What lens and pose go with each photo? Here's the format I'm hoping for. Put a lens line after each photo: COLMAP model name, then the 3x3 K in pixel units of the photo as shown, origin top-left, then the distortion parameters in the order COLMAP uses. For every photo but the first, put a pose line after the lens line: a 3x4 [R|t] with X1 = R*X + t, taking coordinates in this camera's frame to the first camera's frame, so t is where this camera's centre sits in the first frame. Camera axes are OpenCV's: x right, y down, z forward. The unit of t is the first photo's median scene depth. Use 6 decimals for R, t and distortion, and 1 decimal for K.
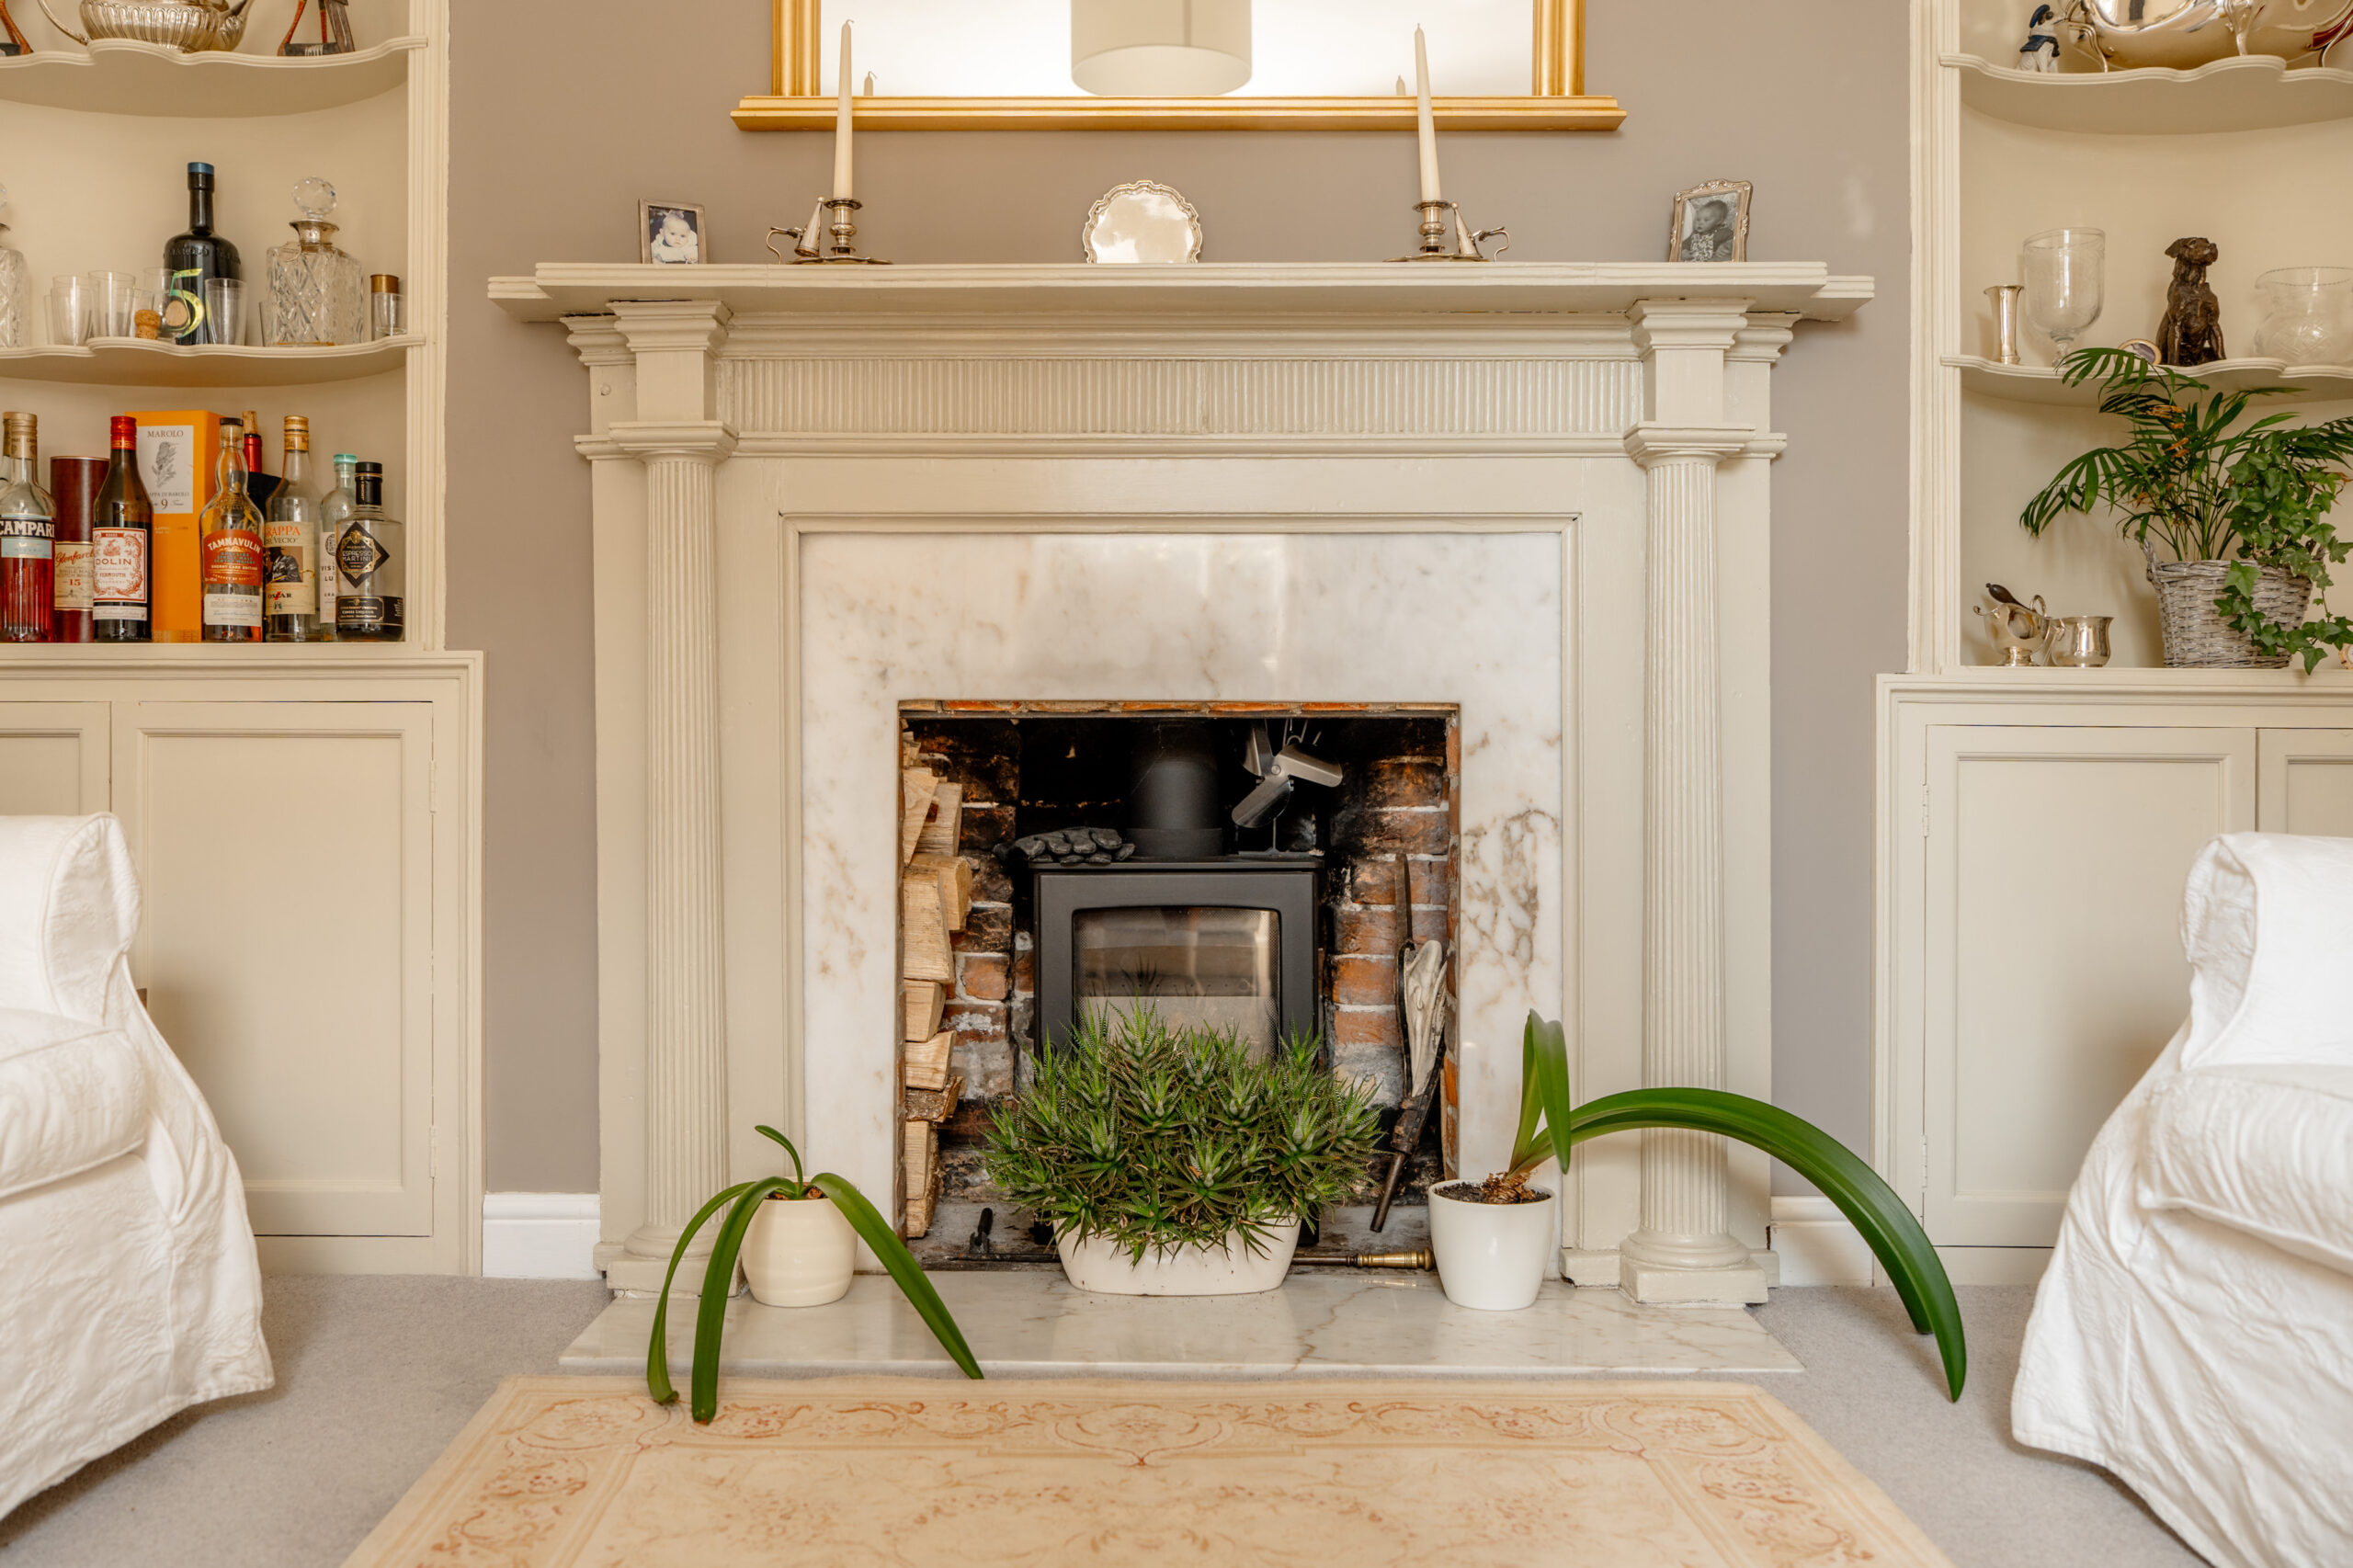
lens RADIAL K [[1990.4, 0, 1131.9], [0, 1990.4, 757.6], [0, 0, 1]] dist [-0.005229, -0.001441]
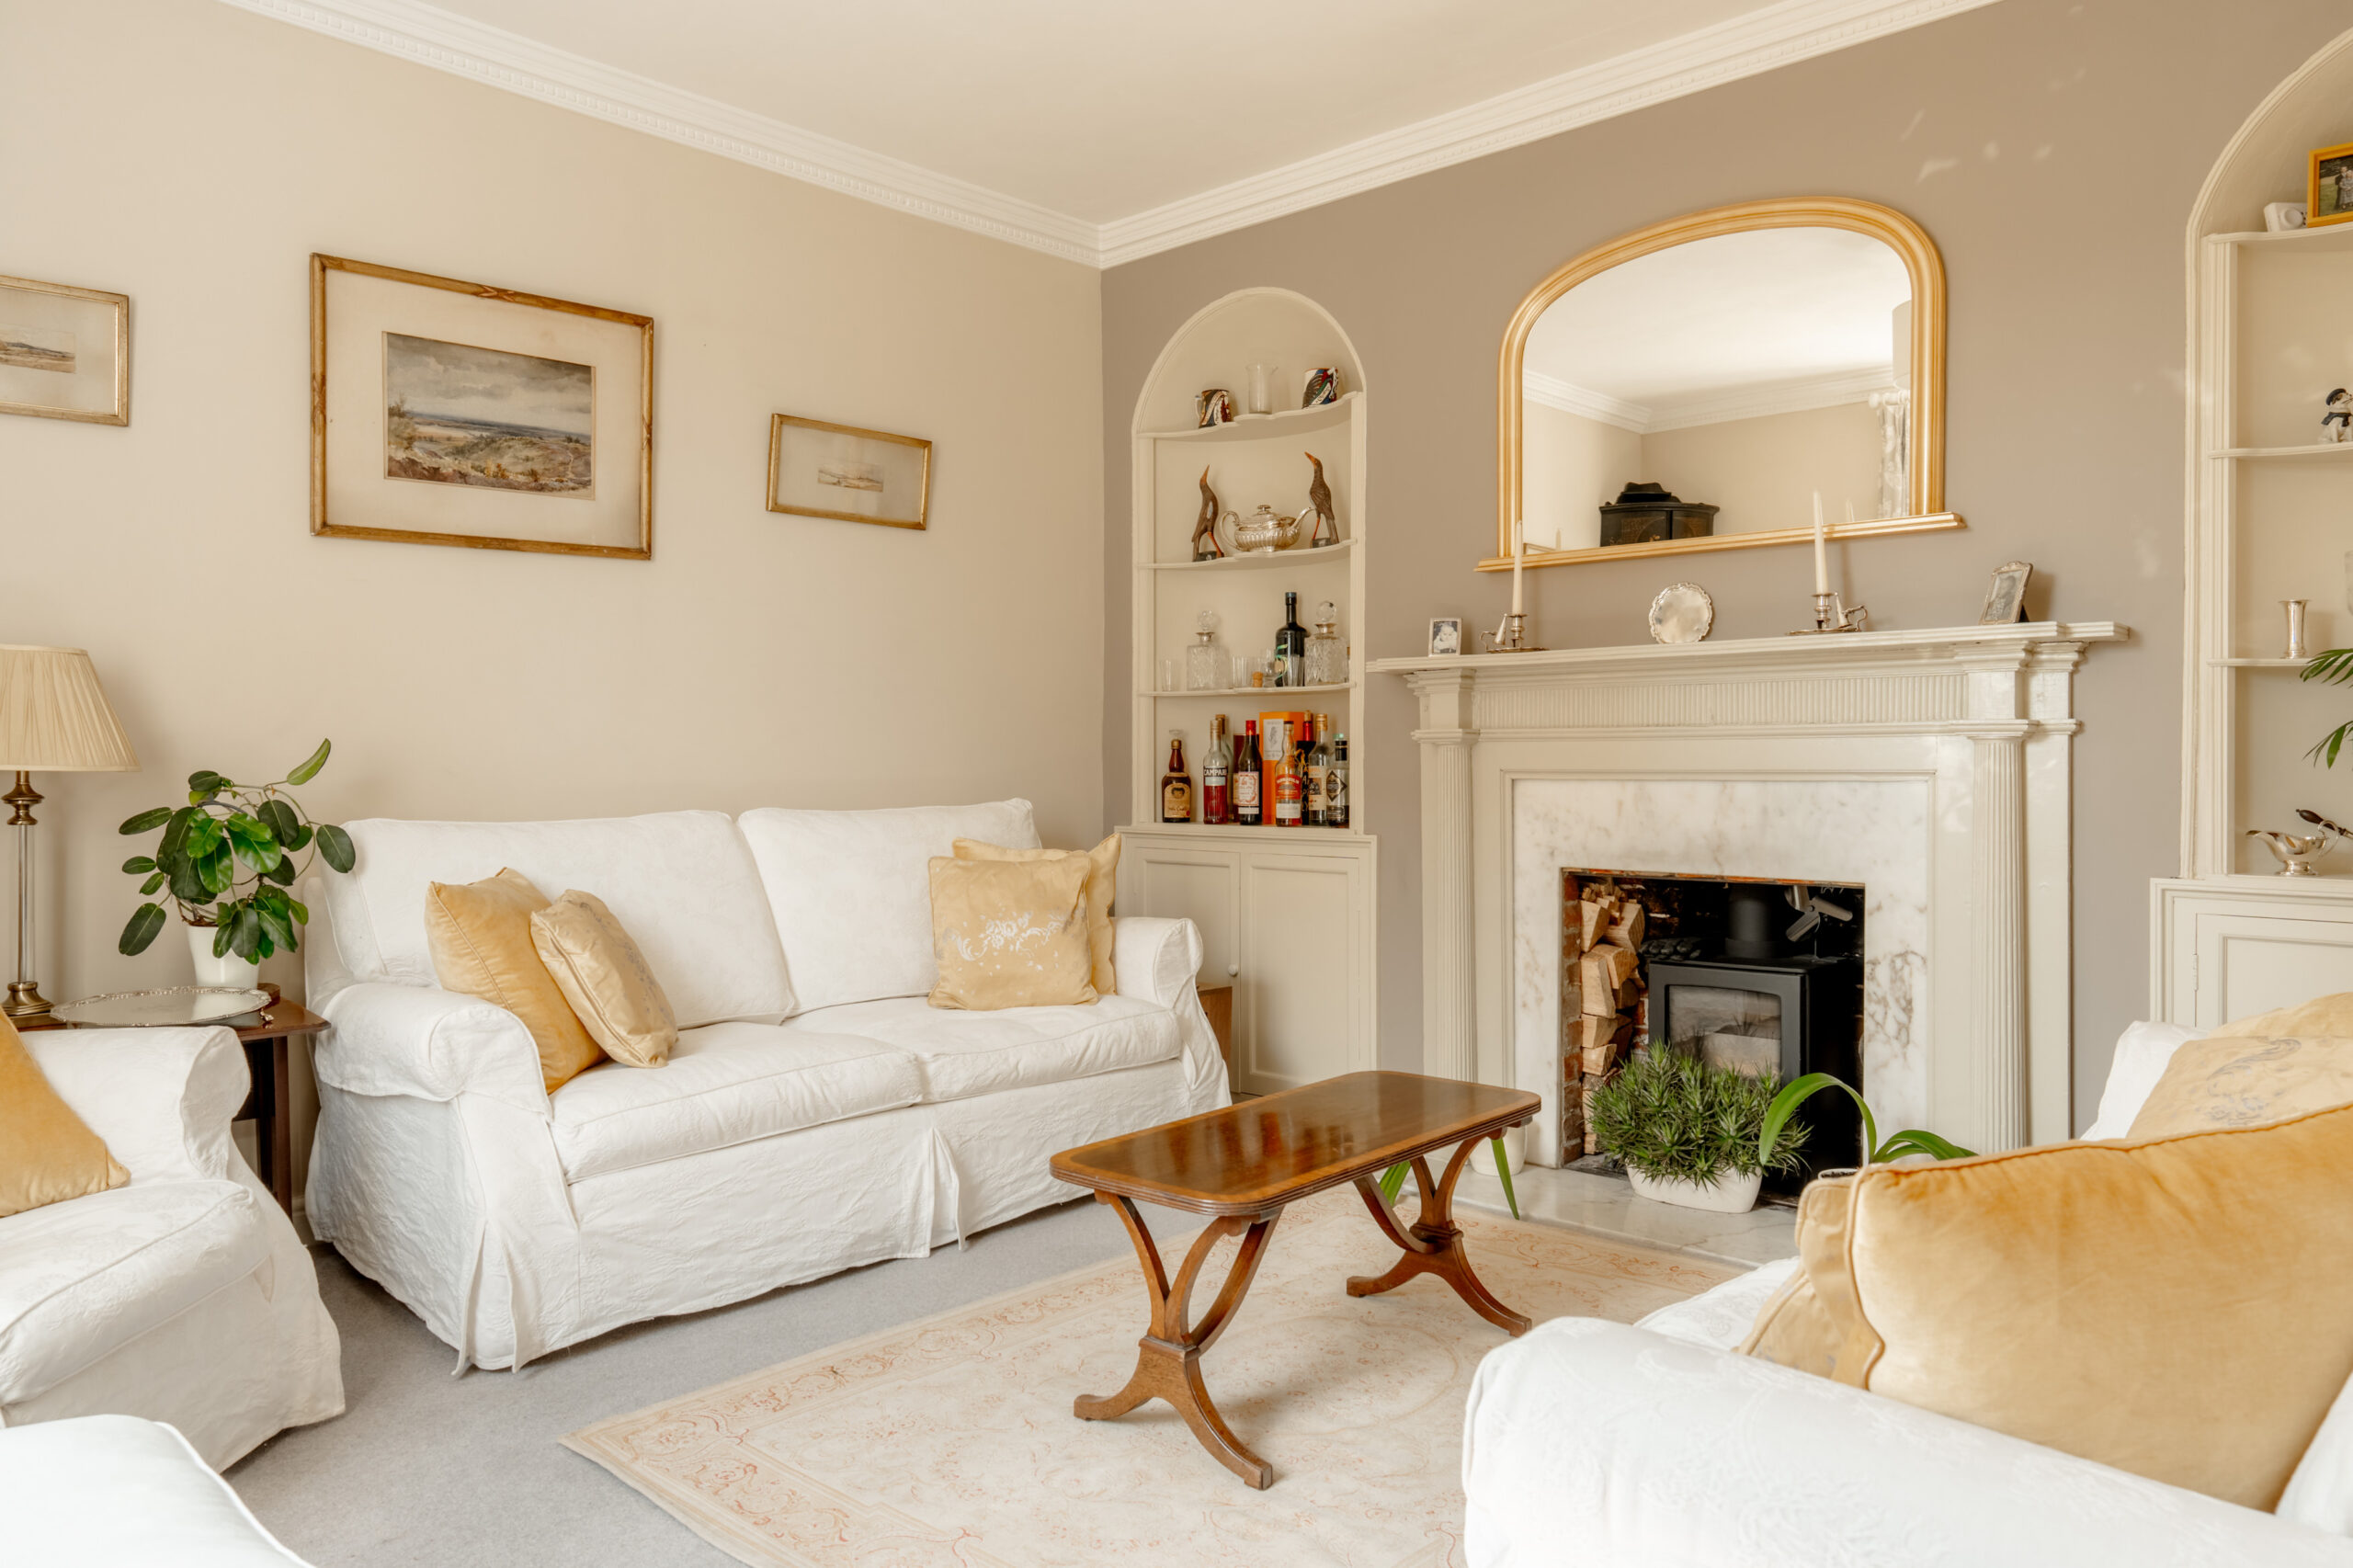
lens RADIAL K [[1568.7, 0, 1167.0], [0, 1568.7, 740.7], [0, 0, 1]] dist [-0.001400, 0.002501]
pose [[0.742008, -0.013161, -0.670261, 0.611395], [0.005812, 0.999896, -0.013199, -0.132445], [0.670365, 0.005898, 0.742008, -0.363919]]
